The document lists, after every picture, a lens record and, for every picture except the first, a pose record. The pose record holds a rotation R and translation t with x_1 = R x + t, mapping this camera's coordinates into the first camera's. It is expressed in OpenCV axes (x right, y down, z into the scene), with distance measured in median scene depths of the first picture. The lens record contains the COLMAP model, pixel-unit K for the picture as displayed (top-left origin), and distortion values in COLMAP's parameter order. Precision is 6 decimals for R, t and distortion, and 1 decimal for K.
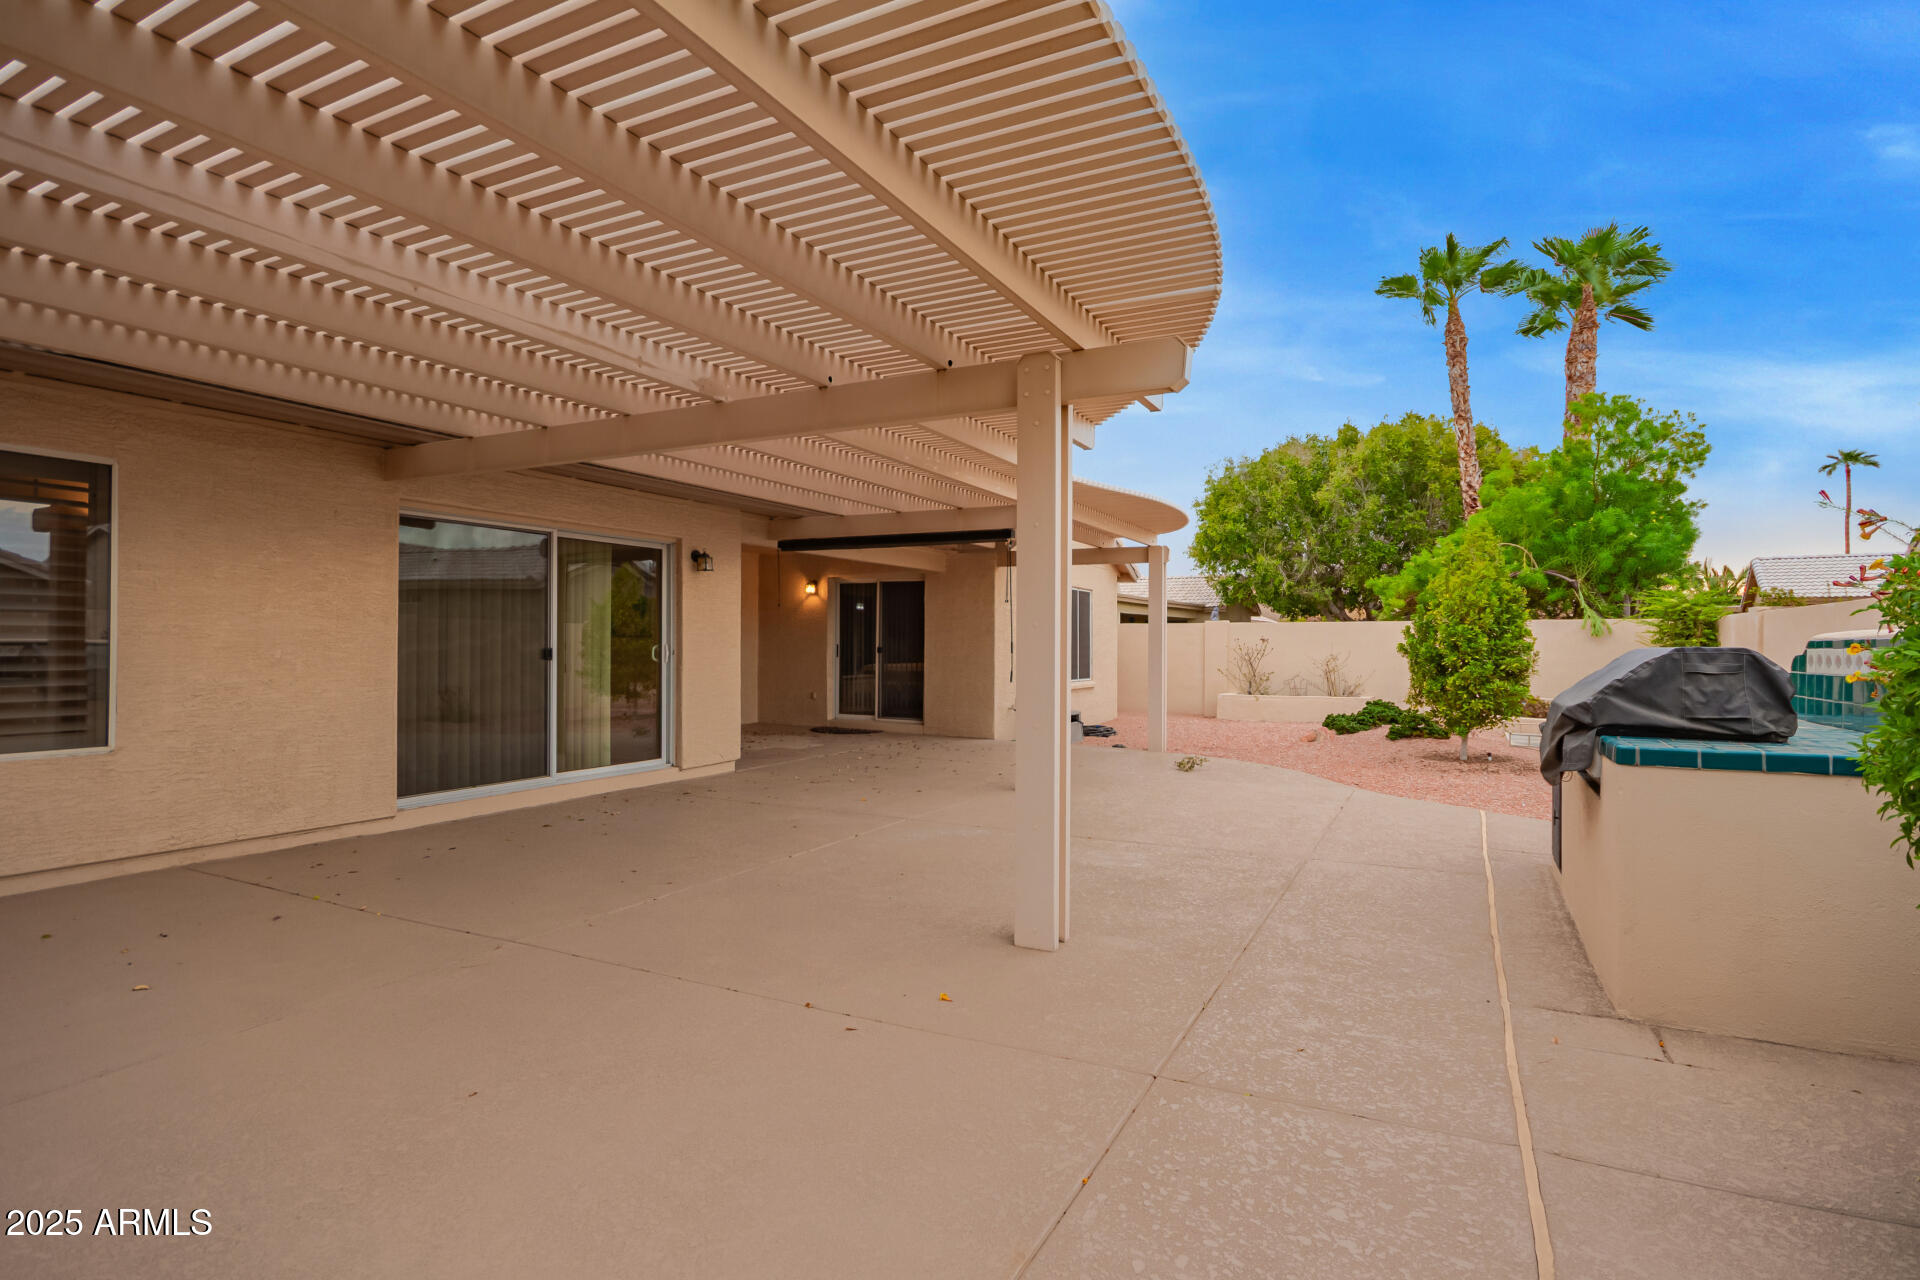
lens RADIAL K [[954.5, 0, 960.6], [0, 954.5, 637.8], [0, 0, 1]] dist [-0.000337, -0.000100]
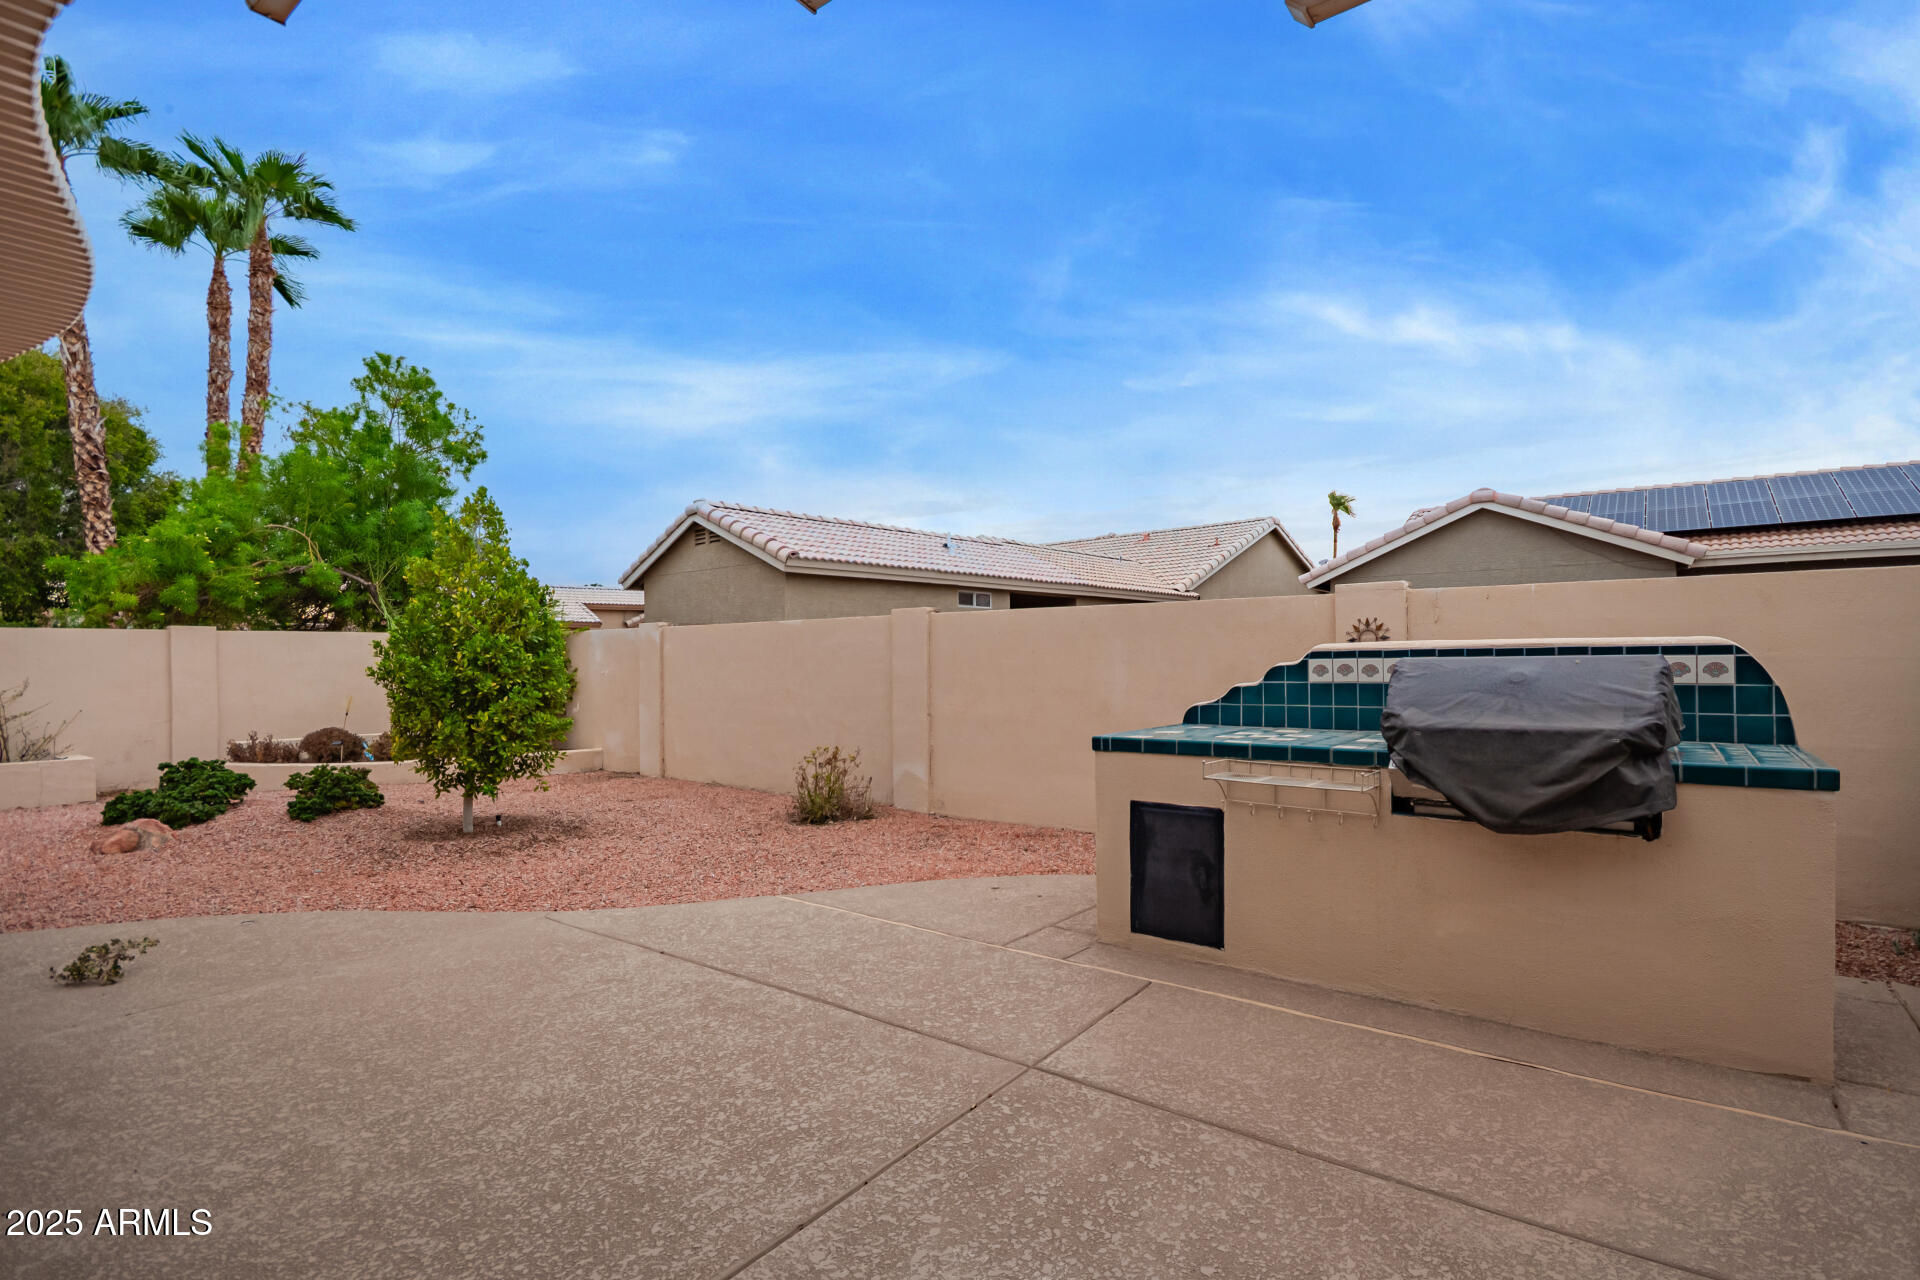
lens RADIAL K [[954.5, 0, 960.9], [0, 954.5, 651.5], [0, 0, 1]] dist [-0.000337, -0.000100]
pose [[0.159323, 0.002614, 0.987223, -0.065936], [0.004386, 0.999985, -0.003356, 0.001803], [-0.987217, 0.004865, 0.159309, 0.383559]]
